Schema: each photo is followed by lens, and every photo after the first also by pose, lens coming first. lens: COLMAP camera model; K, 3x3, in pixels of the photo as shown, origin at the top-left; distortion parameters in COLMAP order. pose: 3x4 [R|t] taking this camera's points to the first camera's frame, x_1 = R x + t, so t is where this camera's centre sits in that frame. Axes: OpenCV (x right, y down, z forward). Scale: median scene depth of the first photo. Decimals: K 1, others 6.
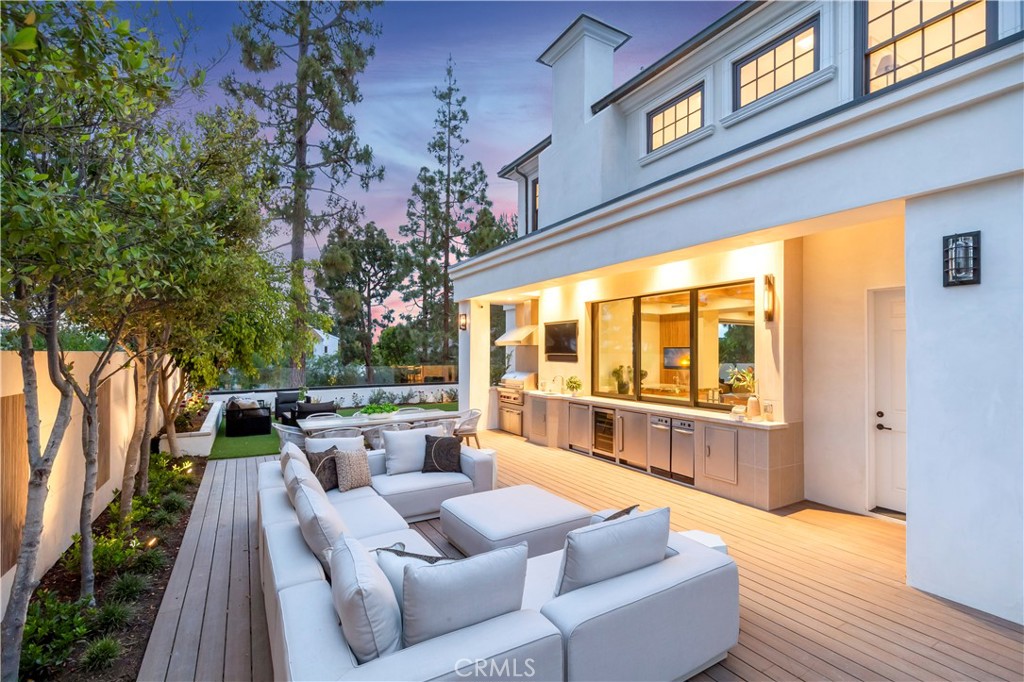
lens RADIAL K [[466.6, 0, 512.0], [0, 466.6, 341.0], [0, 0, 1]] dist [-0.000032, -0.000163]
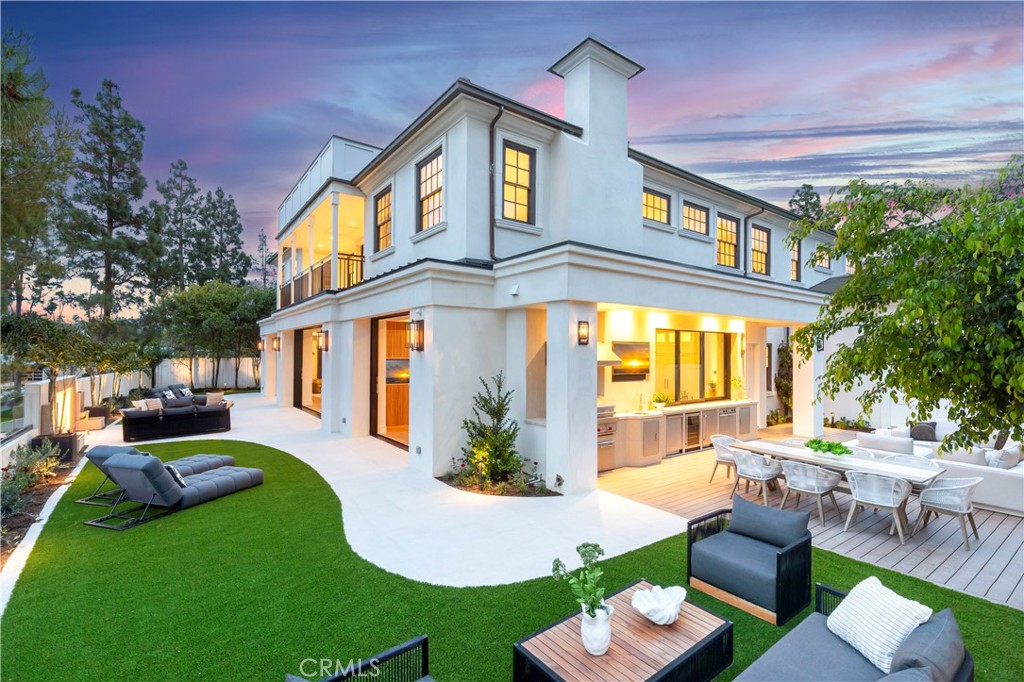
lens RADIAL K [[466.6, 0, 512.0], [0, 466.6, 341.0], [0, 0, 1]] dist [-0.000032, -0.000163]
pose [[-0.098786, 0.029478, 0.994672, -0.950590], [-0.020608, 0.999286, -0.031661, -0.007149], [-0.994895, -0.023626, -0.098108, 1.452079]]
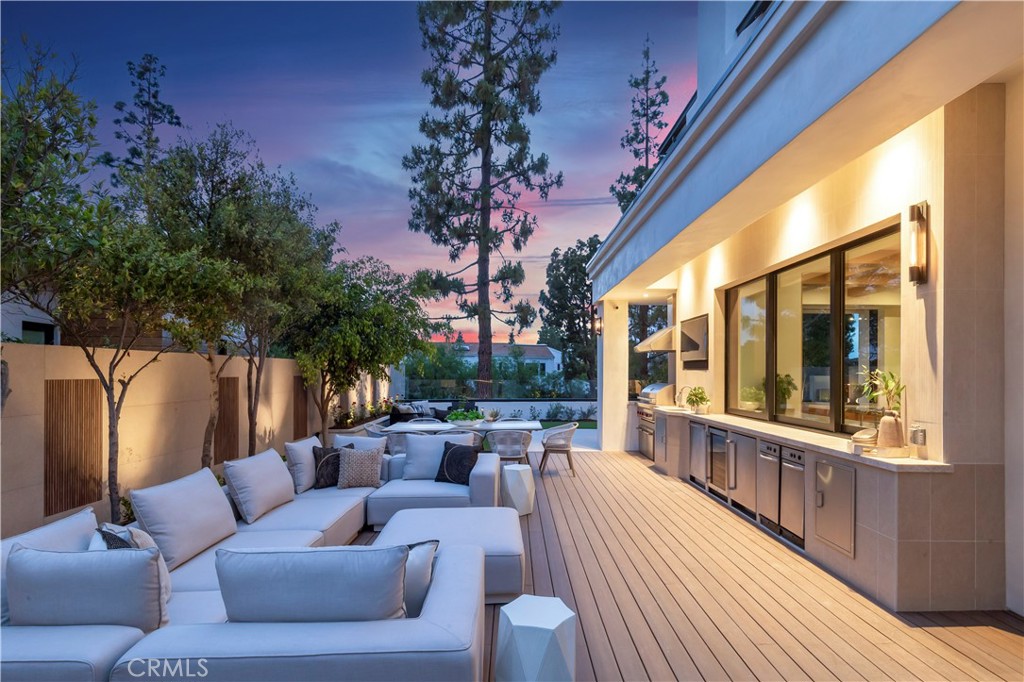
lens RADIAL K [[488.5, 0, 516.6], [0, 488.5, 364.9], [0, 0, 1]] dist [-0.015342, 0.000663]
pose [[0.868608, -0.007162, -0.495448, 0.267216], [0.011447, 0.999919, 0.005614, 0.030723], [0.495368, -0.010548, 0.868619, 0.154952]]
